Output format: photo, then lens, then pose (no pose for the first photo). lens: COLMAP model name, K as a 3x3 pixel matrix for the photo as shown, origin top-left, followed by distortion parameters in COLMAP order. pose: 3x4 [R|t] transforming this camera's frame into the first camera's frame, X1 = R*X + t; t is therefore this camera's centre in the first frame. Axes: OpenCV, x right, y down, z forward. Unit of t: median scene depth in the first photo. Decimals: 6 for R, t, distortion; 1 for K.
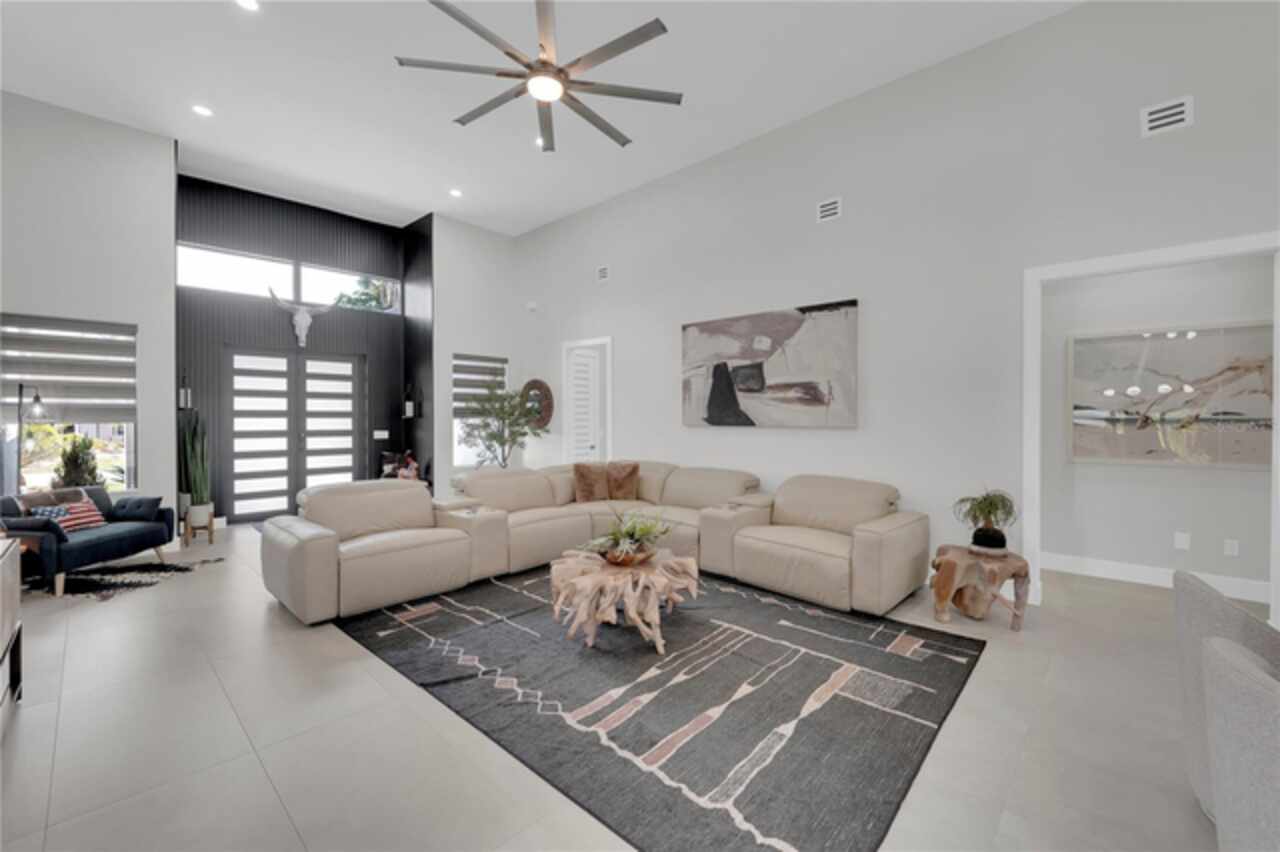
lens RADIAL K [[517.9, 0, 633.7], [0, 517.9, 418.7], [0, 0, 1]] dist [-0.002834, -0.000245]
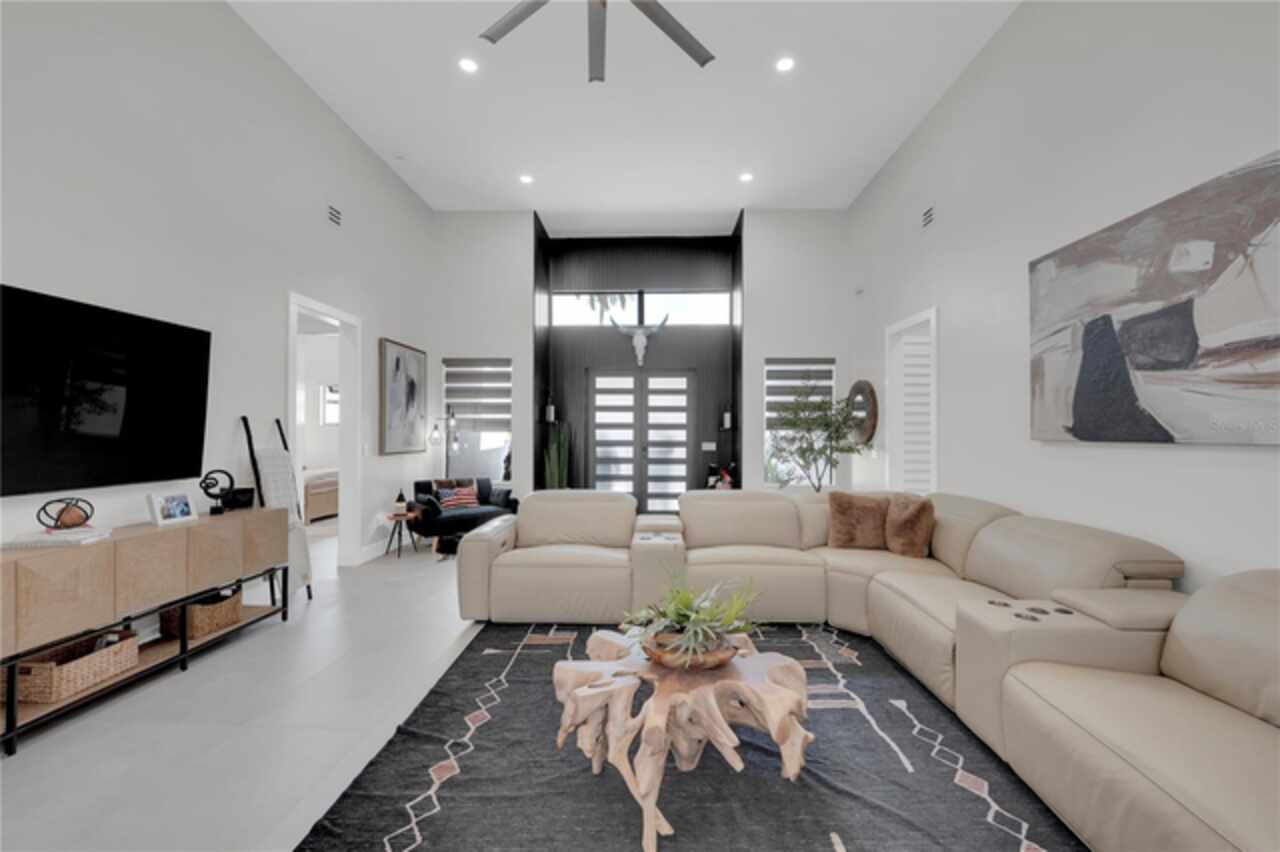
lens RADIAL K [[515.8, 0, 655.2], [0, 515.8, 428.7], [0, 0, 1]] dist [-0.002199, -0.000322]
pose [[0.677102, -0.002538, -0.735885, 0.257666], [-0.005983, 0.999942, -0.008954, 0.008661], [0.735865, 0.010466, 0.677047, 0.357735]]
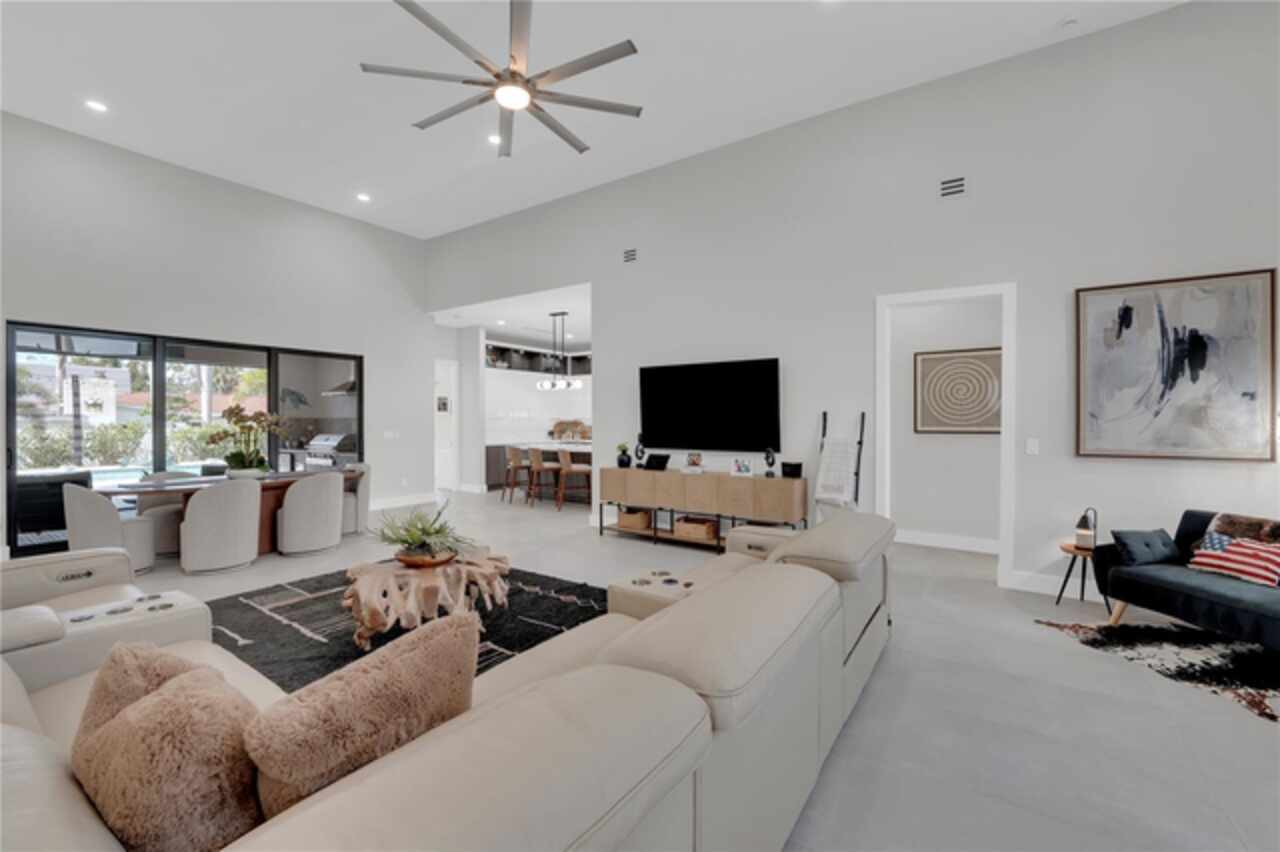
lens RADIAL K [[517.9, 0, 633.7], [0, 517.9, 418.7], [0, 0, 1]] dist [-0.002834, -0.000245]
pose [[-0.989863, -0.000792, -0.142024, -0.161724], [-0.000479, 0.999997, -0.002236, 0.003876], [0.142026, -0.002146, -0.989861, 1.291211]]
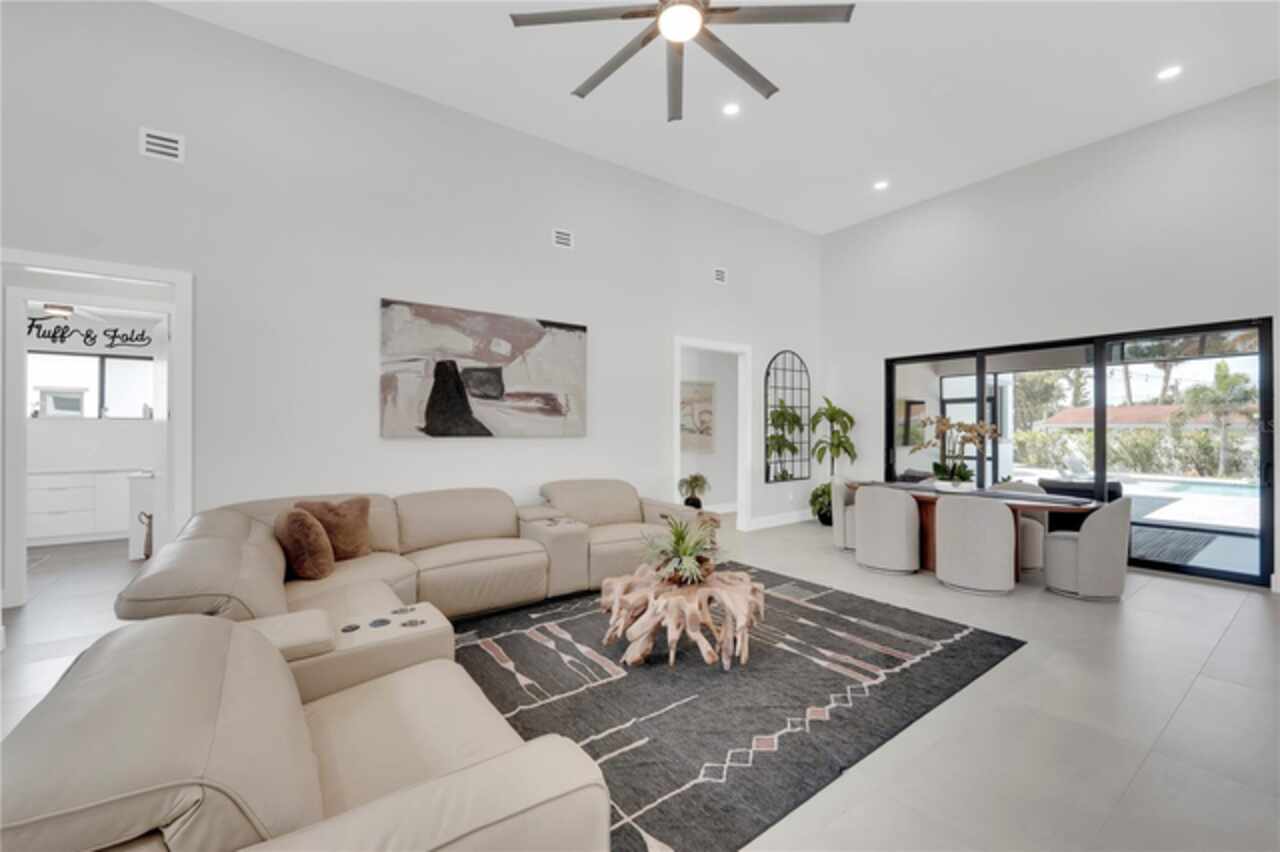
lens RADIAL K [[522.9, 0, 640.0], [0, 522.9, 426.0], [0, 0, 1]] dist [-0.015699, -0.000033]
pose [[0.192889, 0.004761, 0.981209, -0.611375], [0.001858, 0.999985, -0.005217, 0.001138], [-0.981219, 0.002830, 0.192877, 0.567599]]
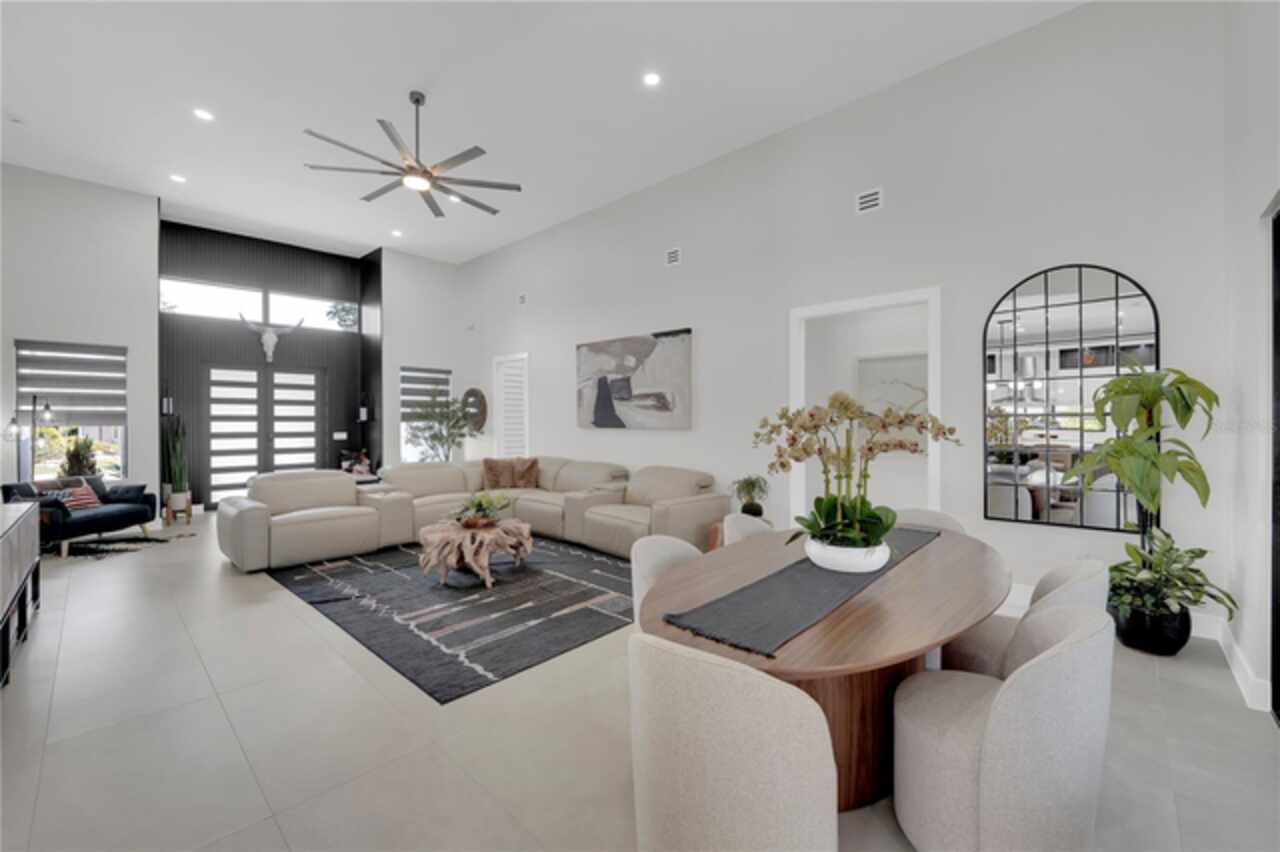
lens RADIAL K [[514.8, 0, 633.2], [0, 514.8, 421.0], [0, 0, 1]] dist [-0.000822, -0.000316]
pose [[0.999996, -0.001041, -0.002602, 0.255461], [0.001037, 0.999998, -0.001779, 0.000068], [0.002603, 0.001776, 0.999995, -0.230731]]
